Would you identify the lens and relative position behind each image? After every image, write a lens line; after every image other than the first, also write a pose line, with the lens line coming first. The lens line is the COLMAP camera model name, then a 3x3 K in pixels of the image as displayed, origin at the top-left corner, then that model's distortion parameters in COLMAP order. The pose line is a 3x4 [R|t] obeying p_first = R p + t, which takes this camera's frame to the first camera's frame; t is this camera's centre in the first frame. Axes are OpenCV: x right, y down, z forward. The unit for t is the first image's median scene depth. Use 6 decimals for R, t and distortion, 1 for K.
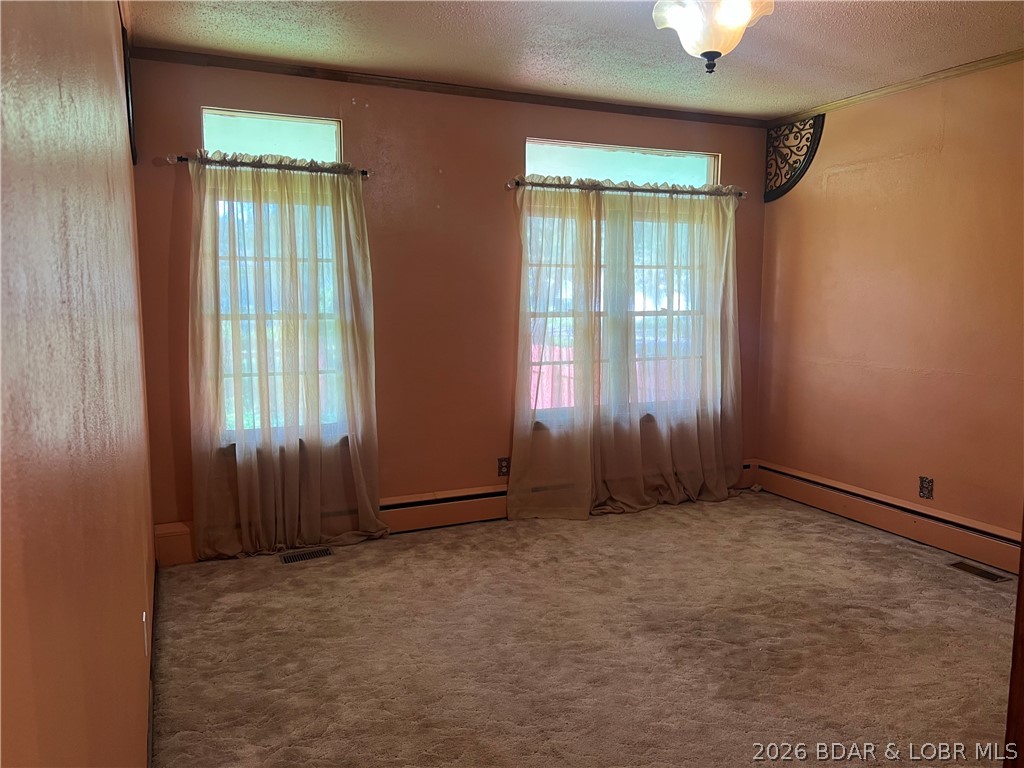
lens RADIAL K [[775.0, 0, 515.7], [0, 775.0, 382.5], [0, 0, 1]] dist [0.068068, -0.094644]
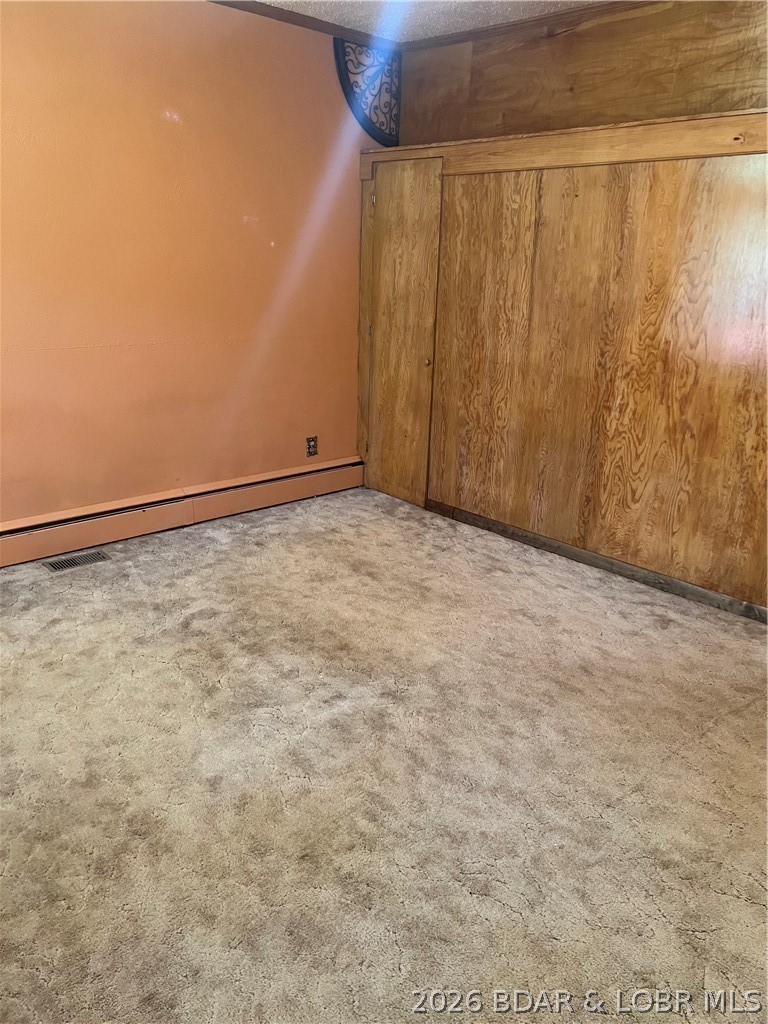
lens RADIAL K [[775.0, 0, 388.8], [0, 775.0, 513.2], [0, 0, 1]] dist [0.068068, -0.094644]
pose [[-0.335361, -0.292388, 0.895568, -0.371110], [0.090365, 0.936252, 0.339510, -0.099523], [-0.937746, 0.194786, -0.287560, 0.978091]]
